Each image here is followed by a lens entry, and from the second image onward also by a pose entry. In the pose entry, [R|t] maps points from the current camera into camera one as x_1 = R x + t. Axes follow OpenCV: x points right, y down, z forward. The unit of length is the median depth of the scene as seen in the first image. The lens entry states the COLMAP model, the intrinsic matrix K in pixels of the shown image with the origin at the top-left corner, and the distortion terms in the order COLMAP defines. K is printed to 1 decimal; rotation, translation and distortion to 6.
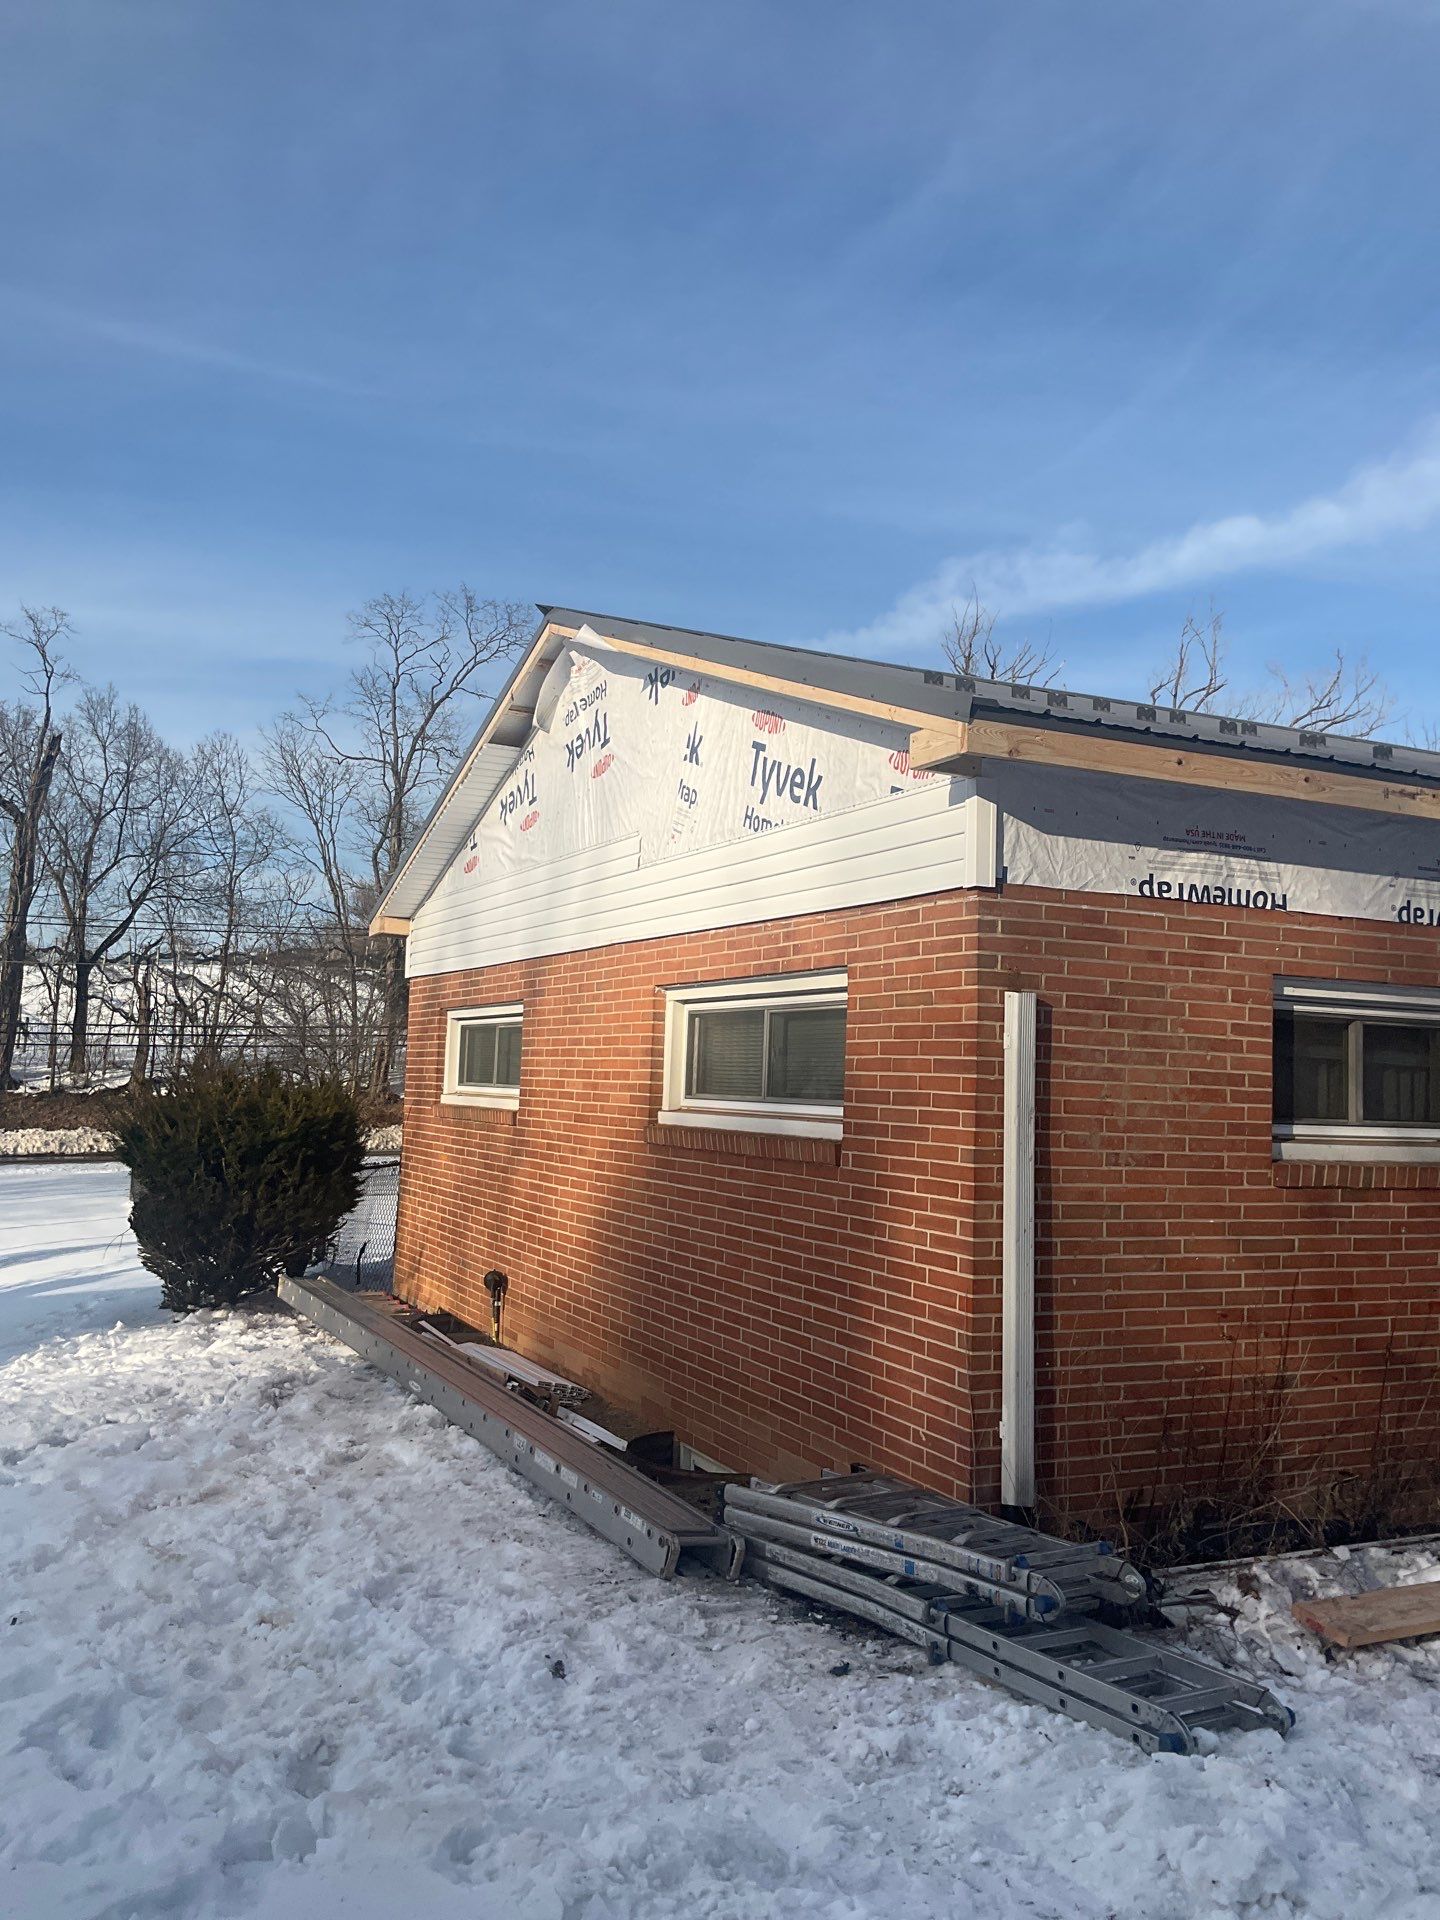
lens RADIAL K [[1572.0, 0, 720.0], [0, 1572.0, 960.0], [0, 0, 1]] dist [0.126131, -0.179946]
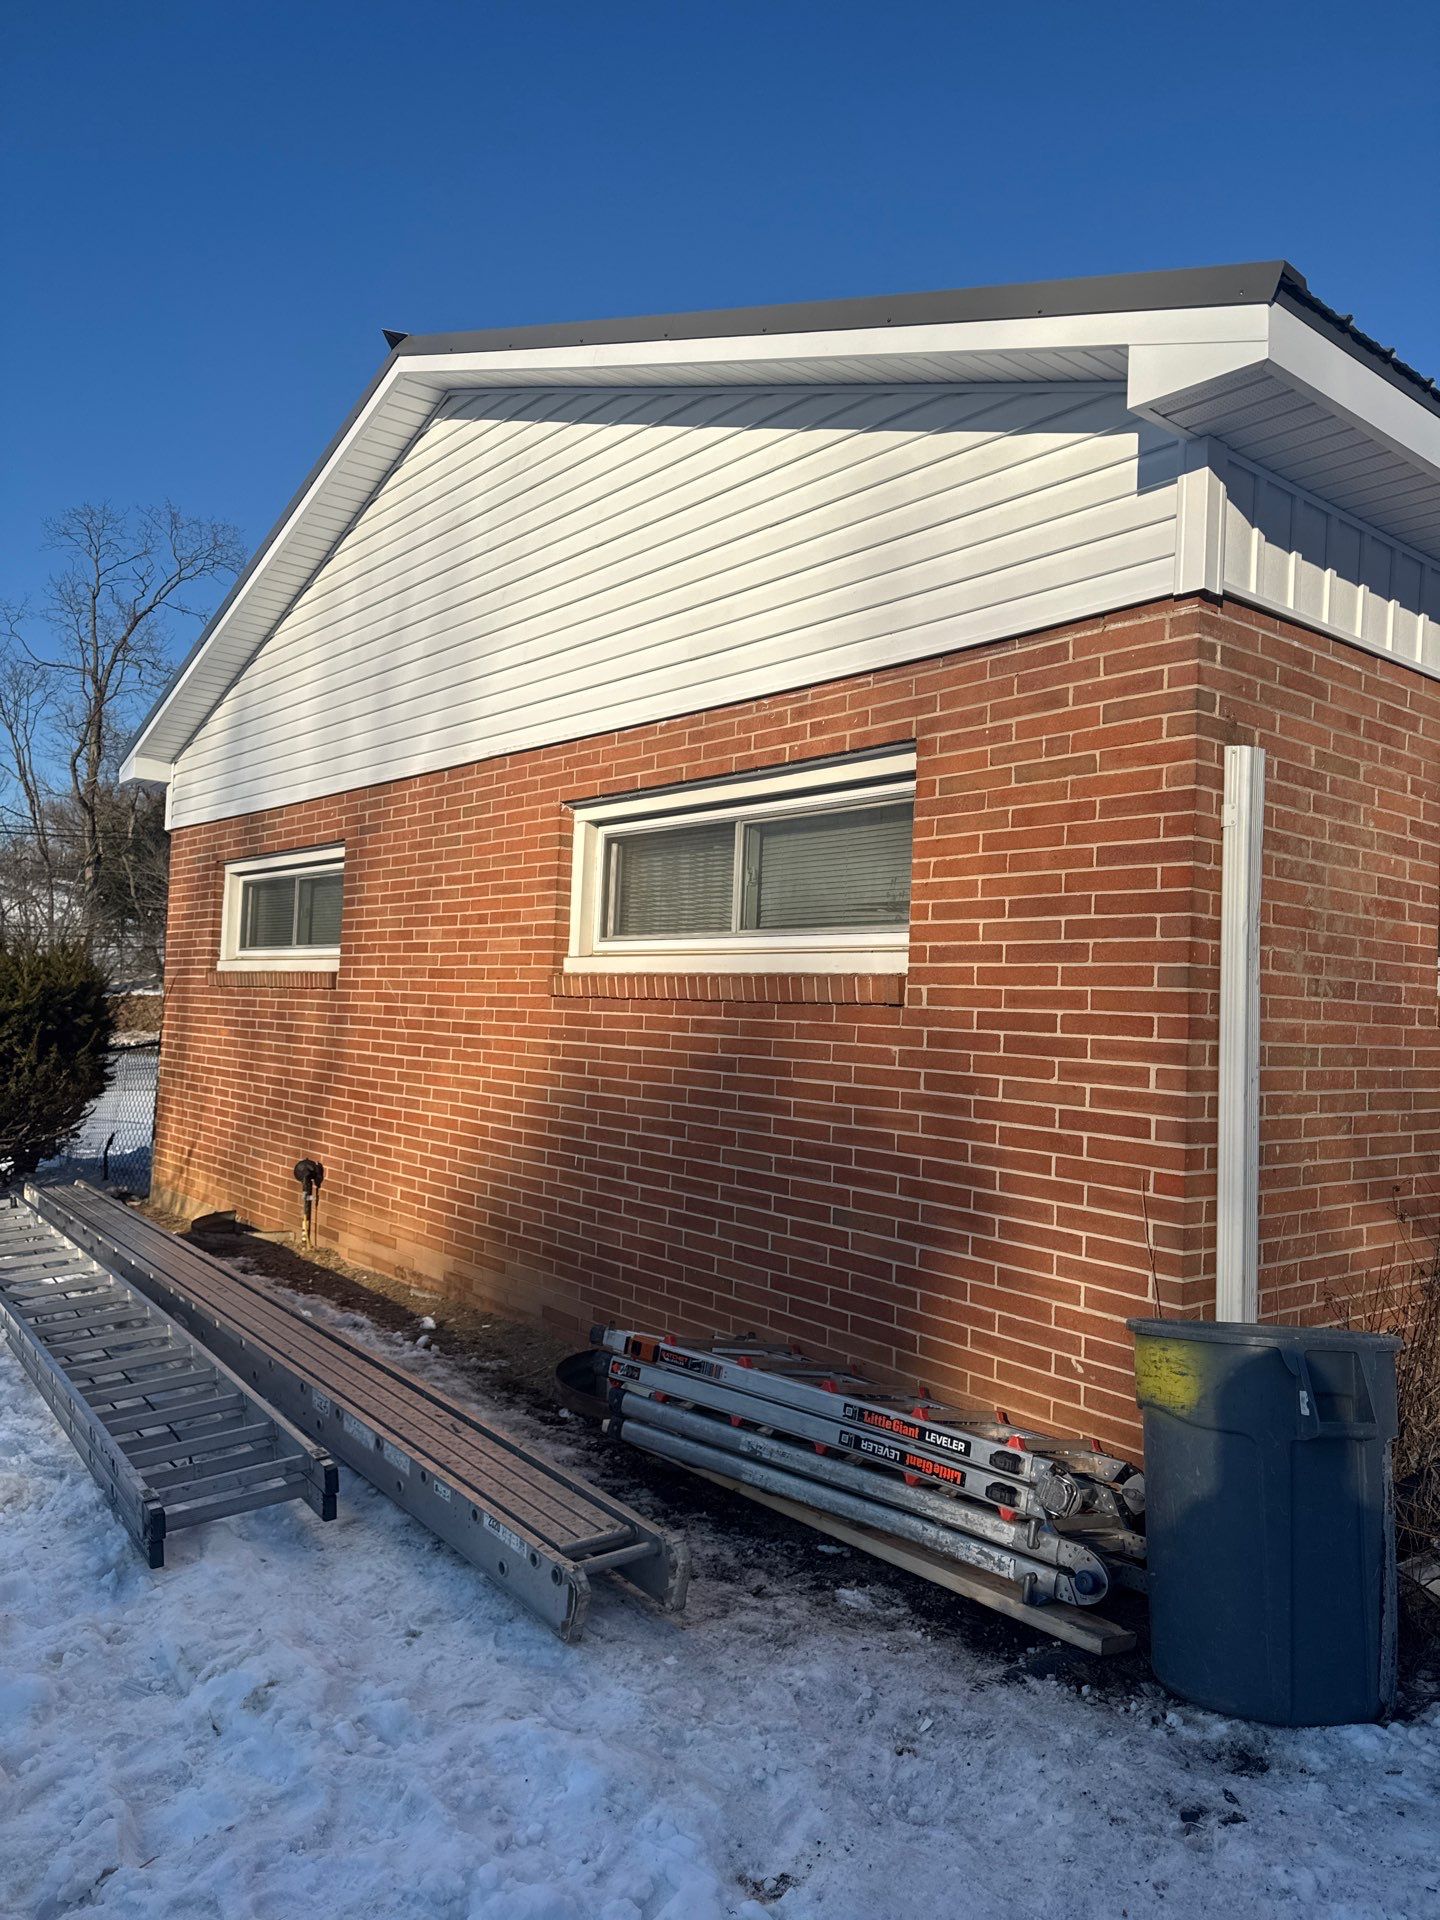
lens RADIAL K [[1340.6, 0, 733.9], [0, 1340.6, 954.5], [0, 0, 1]] dist [0.142911, -0.179105]
pose [[0.970684, 0.010913, 0.240112, -0.122285], [-0.022536, 0.998700, 0.045716, 0.061754], [-0.239301, -0.049787, 0.969668, 0.312842]]
